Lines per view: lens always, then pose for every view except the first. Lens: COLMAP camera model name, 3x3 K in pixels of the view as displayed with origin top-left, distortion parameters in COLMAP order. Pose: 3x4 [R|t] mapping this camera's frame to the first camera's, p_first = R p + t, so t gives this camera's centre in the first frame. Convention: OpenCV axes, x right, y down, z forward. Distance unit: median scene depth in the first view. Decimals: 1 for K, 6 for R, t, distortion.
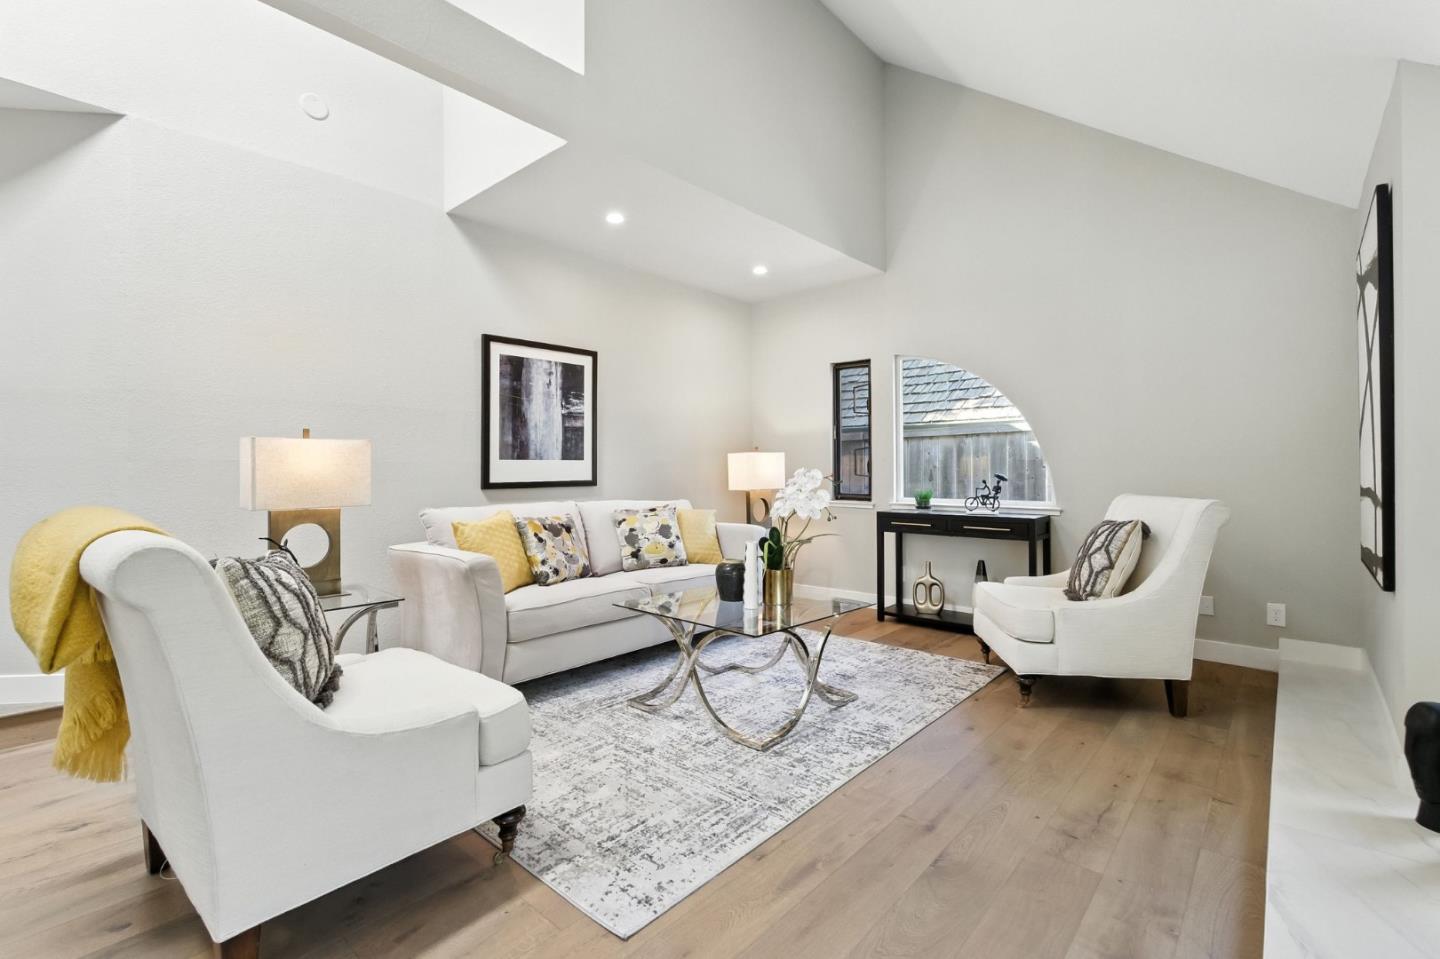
lens RADIAL K [[637.9, 0, 720.1], [0, 637.9, 469.2], [0, 0, 1]] dist [-0.016532, 0.000612]
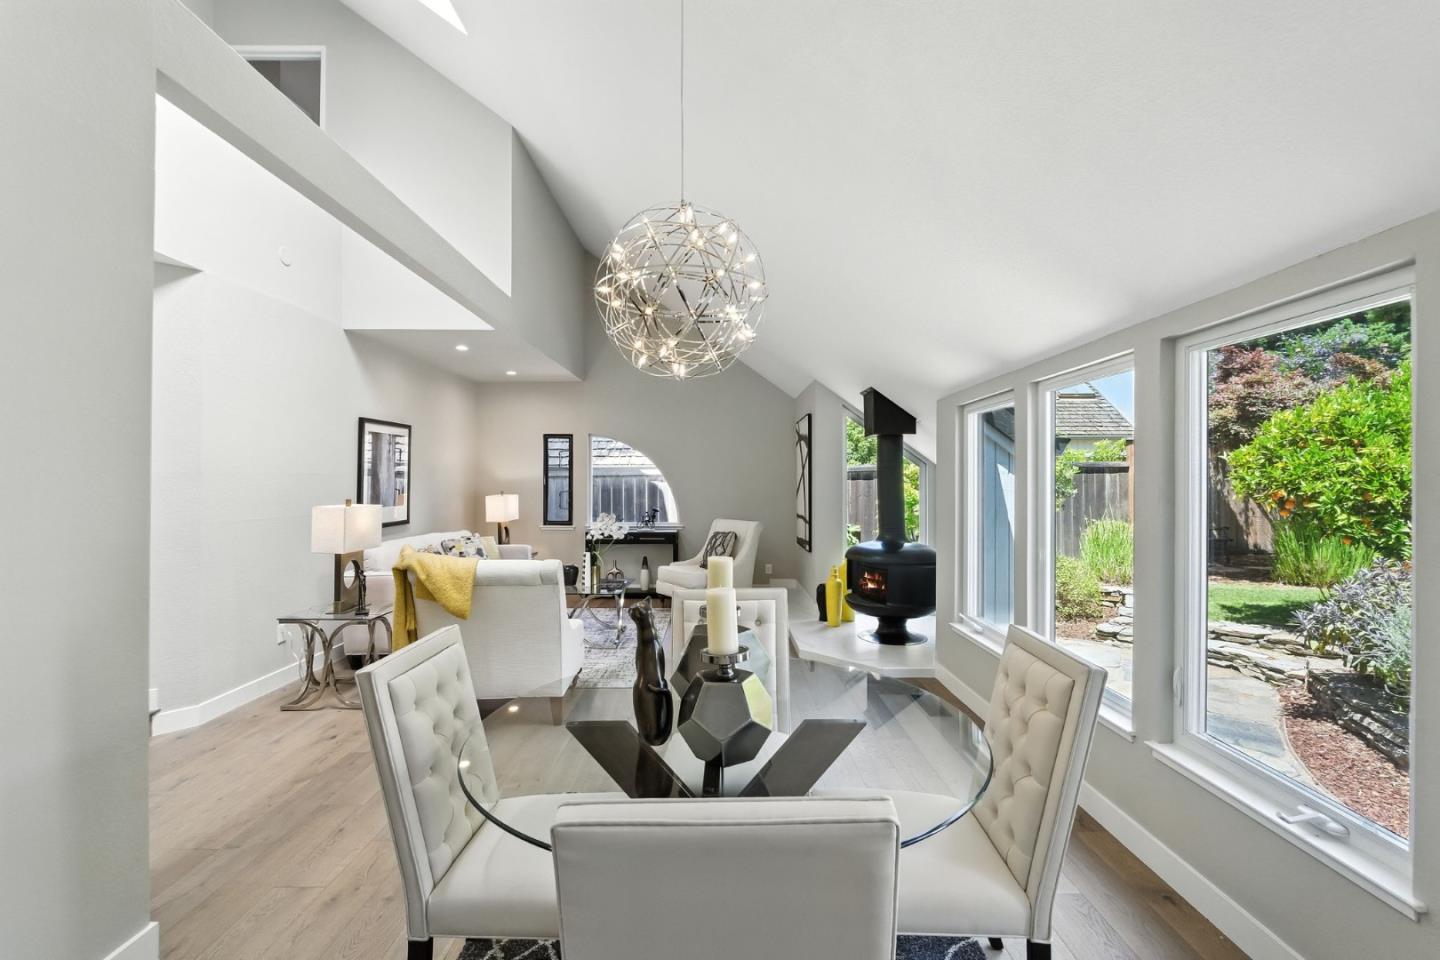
lens RADIAL K [[637.9, 0, 725.2], [0, 637.9, 476.5], [0, 0, 1]] dist [-0.016532, 0.000612]
pose [[0.737660, 0.008032, 0.675124, -0.776348], [-0.004162, 0.999964, -0.007349, -0.085009], [-0.675159, 0.002611, 0.737667, -0.583604]]
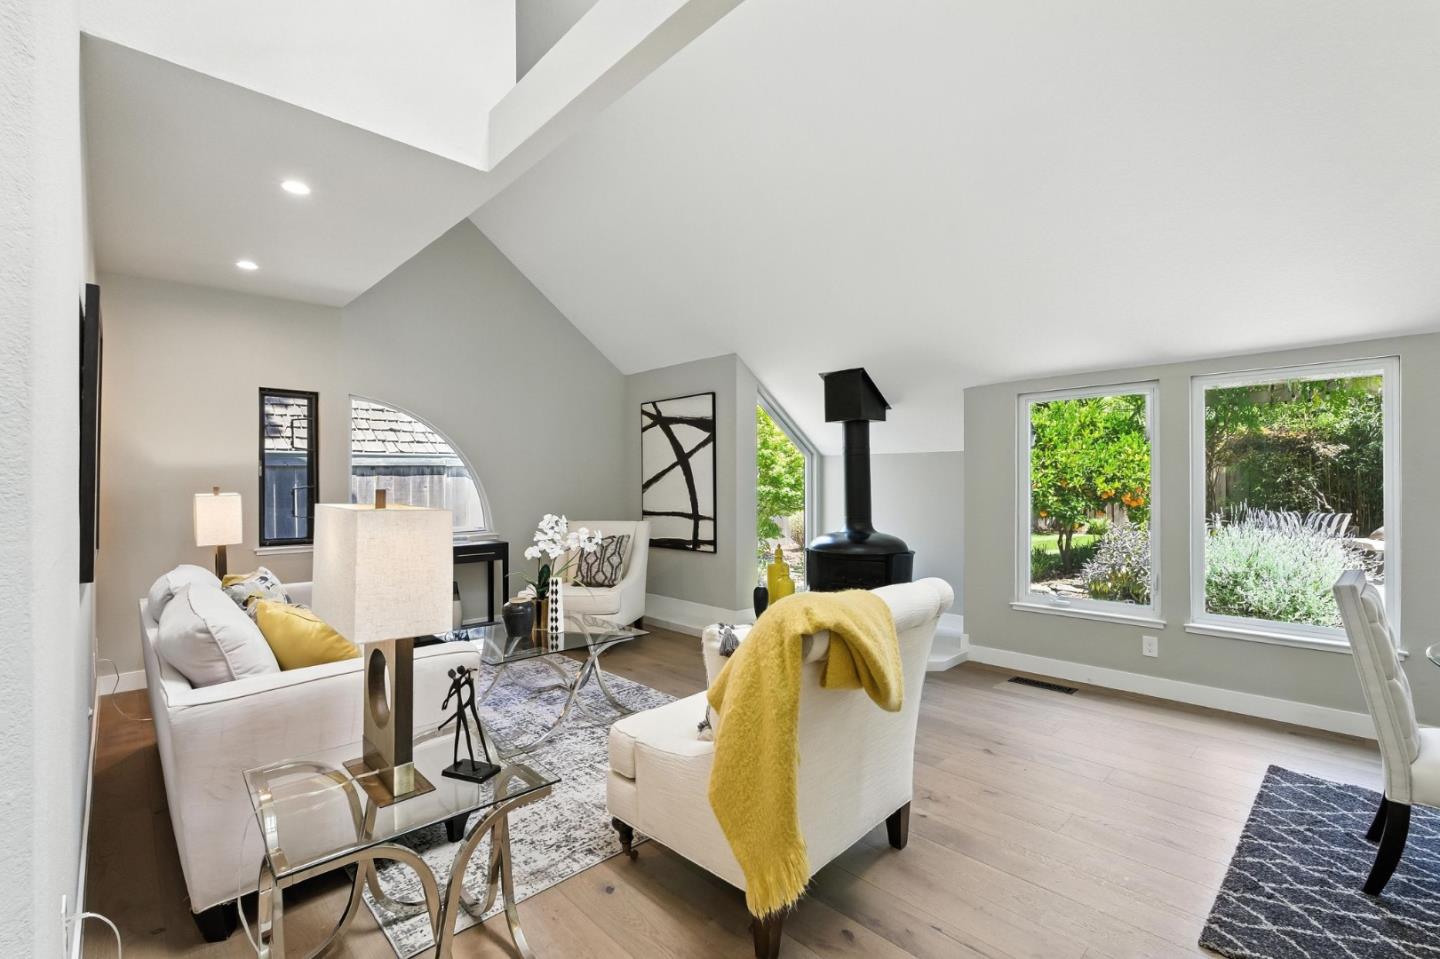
lens RADIAL K [[637.9, 0, 717.8], [0, 637.9, 481.5], [0, 0, 1]] dist [-0.016532, 0.000612]
pose [[0.078106, 0.002821, 0.996941, -0.926929], [0.001023, 0.999995, -0.002910, -0.054618], [-0.996945, 0.001247, 0.078102, 0.484599]]
